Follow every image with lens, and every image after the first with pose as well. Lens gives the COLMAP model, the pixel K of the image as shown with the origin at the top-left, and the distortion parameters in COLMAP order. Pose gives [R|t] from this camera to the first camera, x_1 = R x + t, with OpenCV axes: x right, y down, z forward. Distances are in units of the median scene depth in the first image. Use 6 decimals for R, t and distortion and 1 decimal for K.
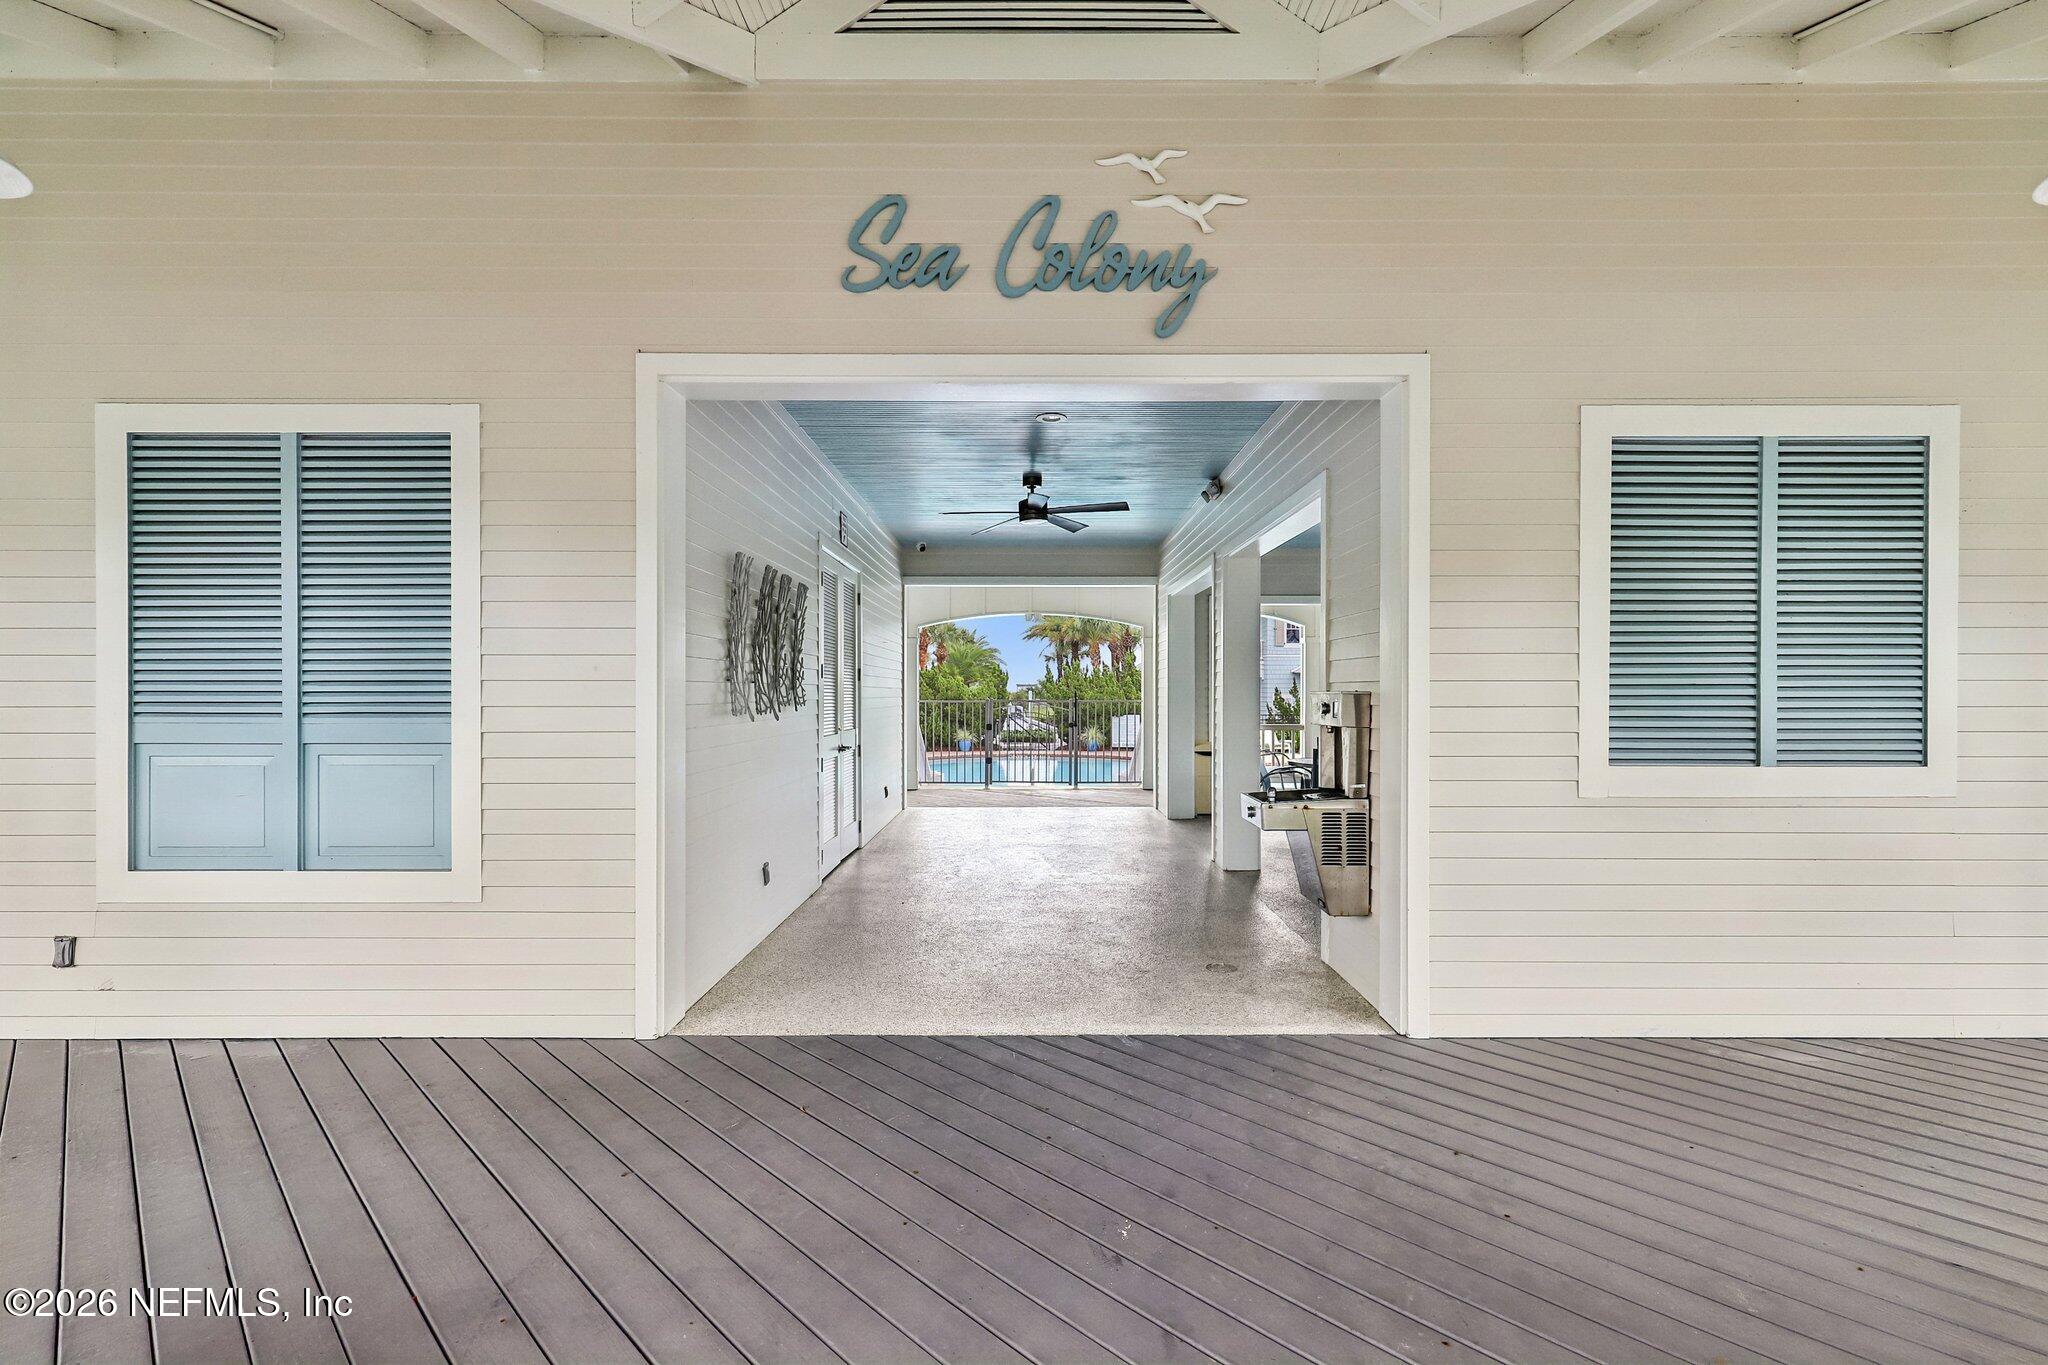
lens RADIAL K [[930.5, 0, 1028.3], [0, 930.5, 684.9], [0, 0, 1]] dist [-0.000078, -0.000856]
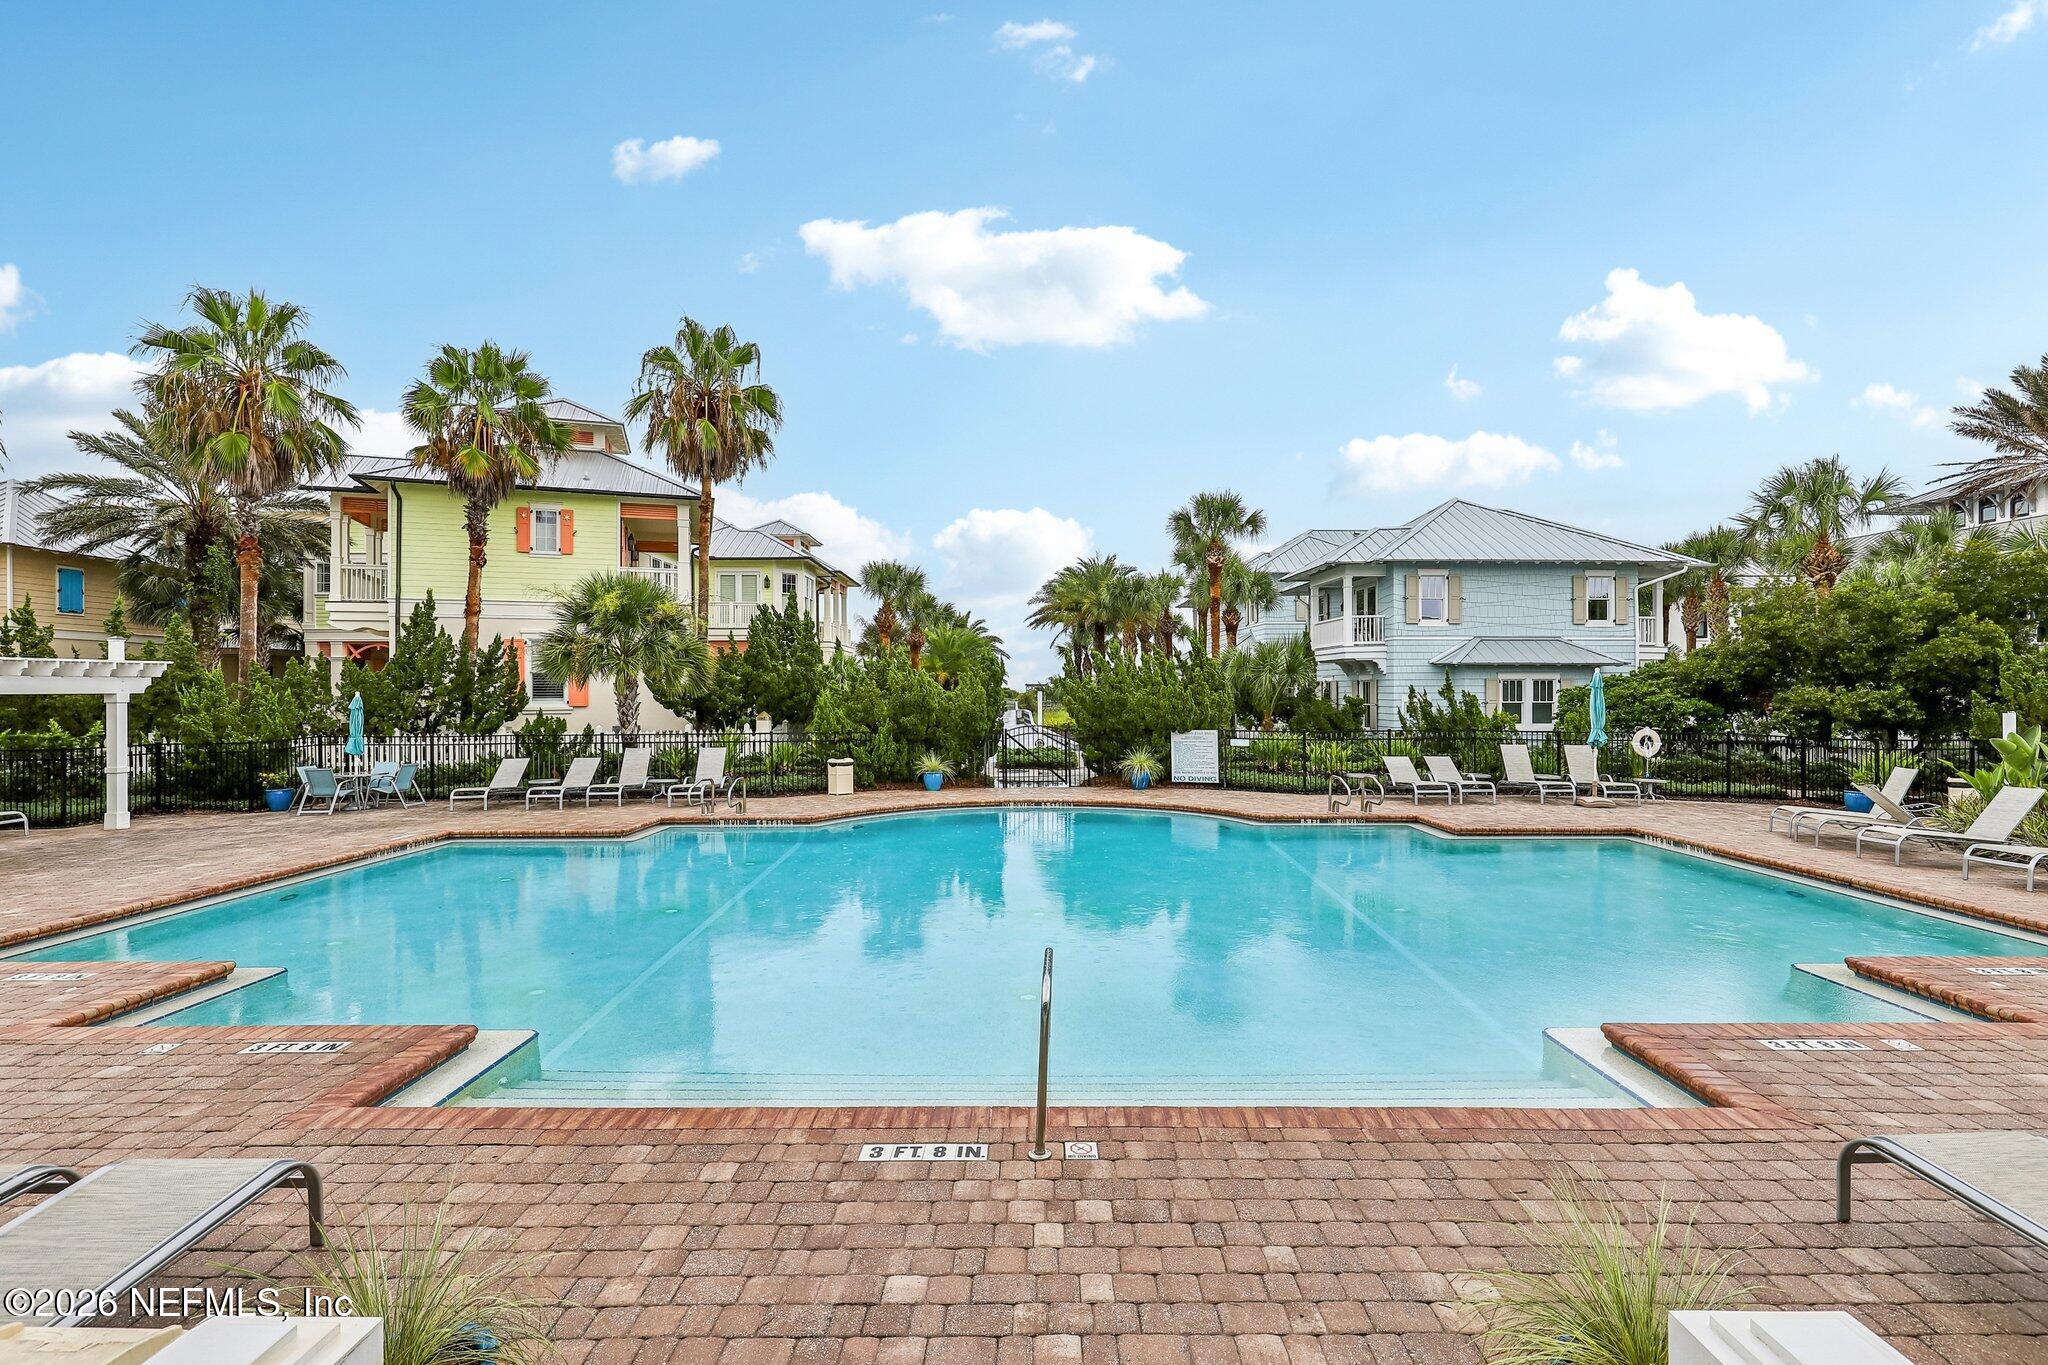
lens RADIAL K [[930.5, 0, 1030.9], [0, 930.5, 682.6], [0, 0, 1]] dist [-0.000078, -0.000856]
pose [[0.999987, 0.004205, -0.003015, -0.003044], [-0.004216, 0.999984, -0.003655, 0.003410], [0.003000, 0.003668, 0.999989, 0.377785]]
